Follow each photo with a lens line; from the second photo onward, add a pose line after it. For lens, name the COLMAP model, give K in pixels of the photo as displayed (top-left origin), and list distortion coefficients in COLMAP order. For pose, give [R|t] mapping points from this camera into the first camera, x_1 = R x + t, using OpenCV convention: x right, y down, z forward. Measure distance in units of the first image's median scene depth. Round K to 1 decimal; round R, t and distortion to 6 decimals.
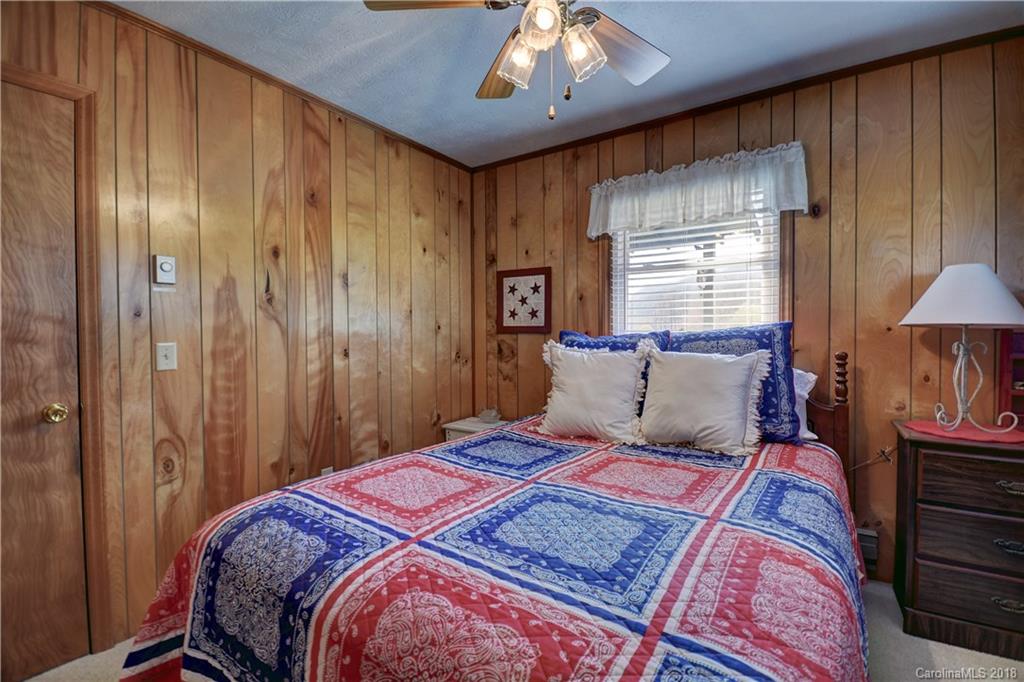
lens RADIAL K [[448.3, 0, 513.9], [0, 448.3, 338.6], [0, 0, 1]] dist [0.012096, -0.015383]
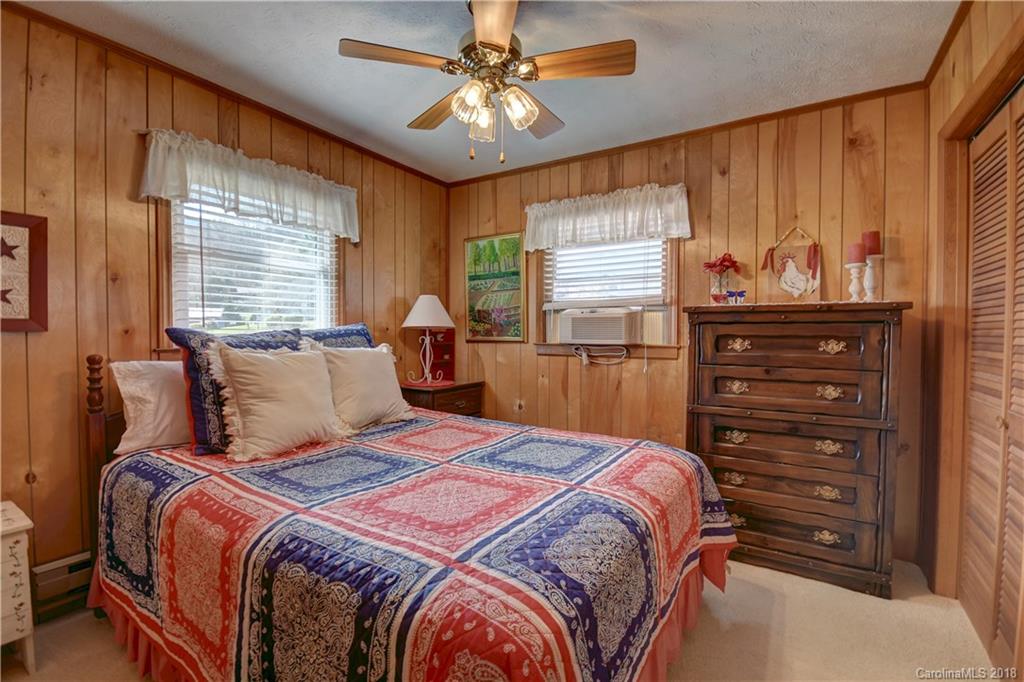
lens RADIAL K [[448.3, 0, 513.9], [0, 448.3, 338.6], [0, 0, 1]] dist [0.012096, -0.015383]
pose [[-0.036003, -0.013041, 0.999267, -0.992758], [0.014627, 0.999801, 0.013575, -0.003538], [-0.999245, 0.015105, -0.035805, 0.791171]]
